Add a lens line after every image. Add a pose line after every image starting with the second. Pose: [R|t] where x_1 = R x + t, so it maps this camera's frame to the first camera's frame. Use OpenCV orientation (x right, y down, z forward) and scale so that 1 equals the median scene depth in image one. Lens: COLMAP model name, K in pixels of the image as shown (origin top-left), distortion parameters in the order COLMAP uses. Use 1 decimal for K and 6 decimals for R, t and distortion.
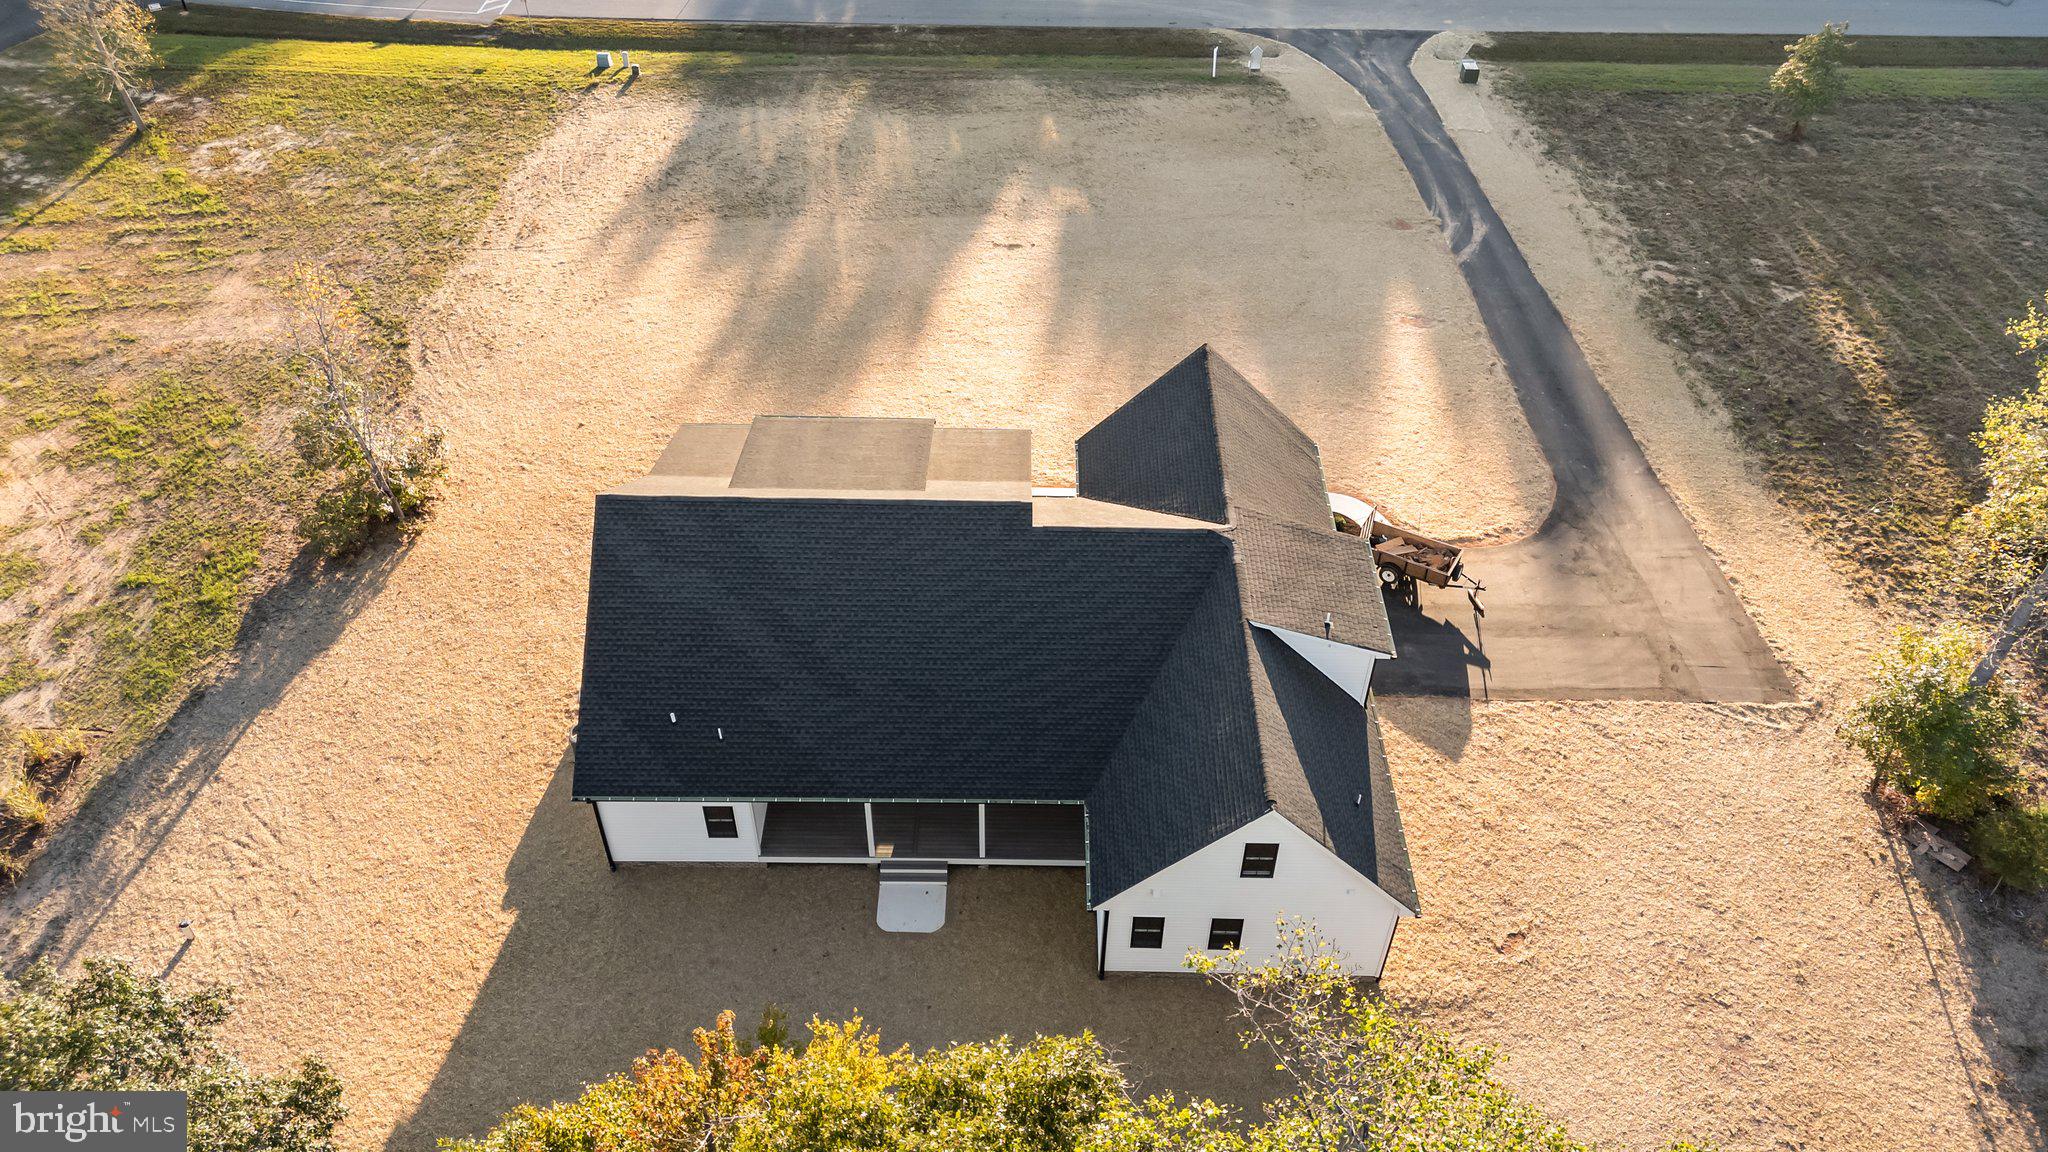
lens RADIAL K [[1532.2, 0, 1024.0], [0, 1532.2, 576.0], [0, 0, 1]] dist [0.071049, -0.076207]
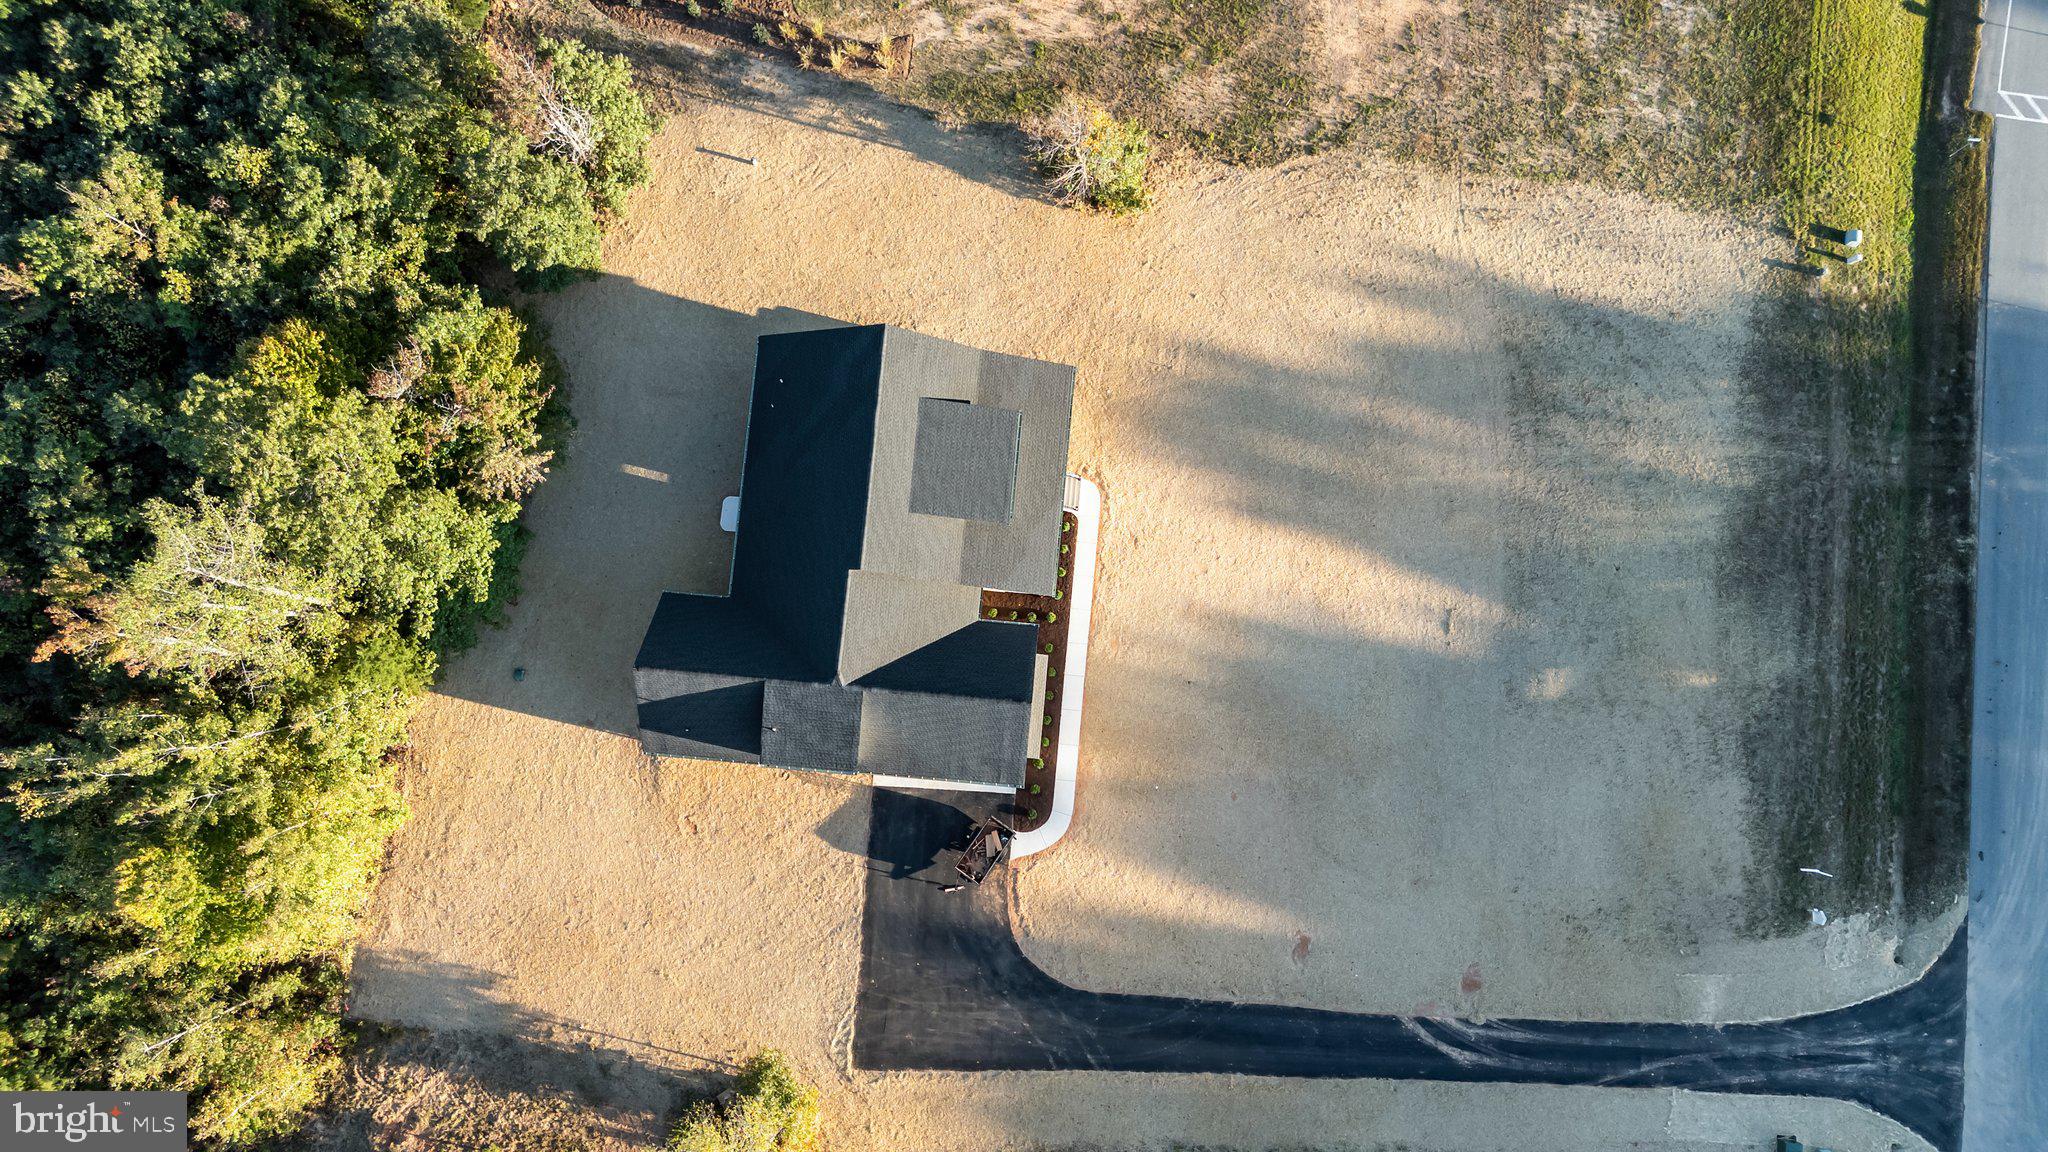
lens RADIAL K [[1532.2, 0, 1024.0], [0, 1532.2, 576.0], [0, 0, 1]] dist [0.071049, -0.076207]
pose [[-0.085804, 0.989498, -0.116328, 0.167556], [-0.668613, 0.029374, 0.743030, -1.234686], [0.738644, 0.141533, 0.659070, 0.009970]]
